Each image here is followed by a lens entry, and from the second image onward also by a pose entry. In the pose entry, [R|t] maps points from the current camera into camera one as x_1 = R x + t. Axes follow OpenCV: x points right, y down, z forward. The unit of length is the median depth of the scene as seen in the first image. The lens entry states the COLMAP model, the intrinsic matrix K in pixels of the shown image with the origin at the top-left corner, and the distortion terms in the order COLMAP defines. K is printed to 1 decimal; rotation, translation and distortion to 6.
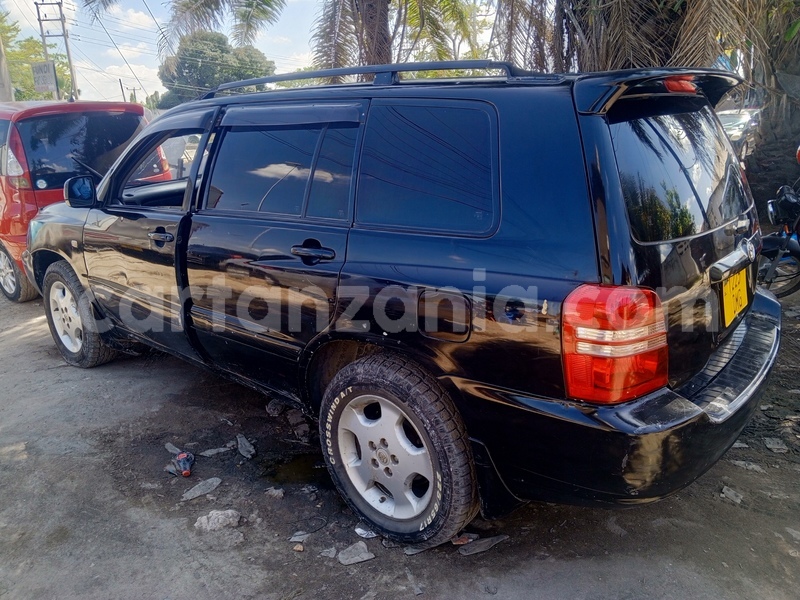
lens RADIAL K [[625.2, 0, 400.6], [0, 625.2, 303.8], [0, 0, 1]] dist [-0.009563, -0.019800]
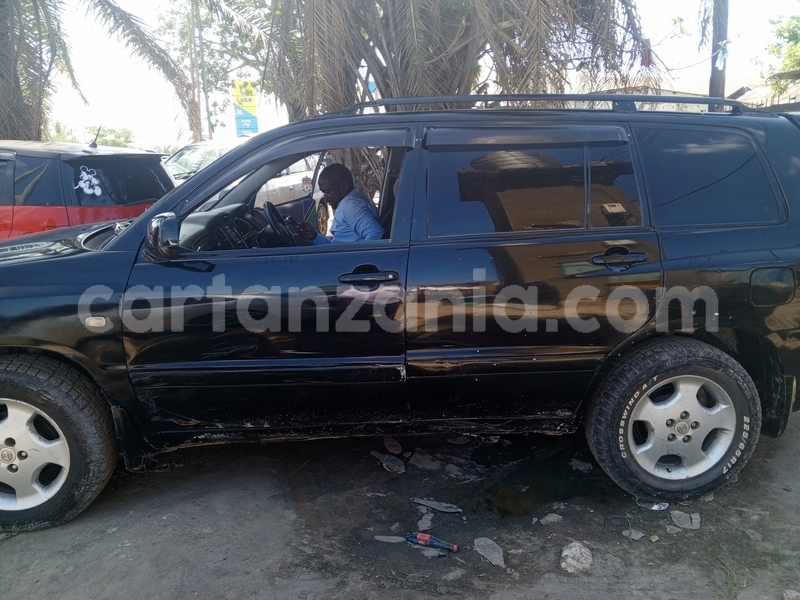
lens RADIAL K [[625.2, 0, 400.3], [0, 625.2, 298.5], [0, 0, 1]] dist [-0.009563, -0.019800]
pose [[0.714070, -0.153115, 0.683125, -1.075629], [0.199386, 0.979857, 0.011206, -0.098927], [-0.671080, 0.128204, 0.730216, 0.448795]]
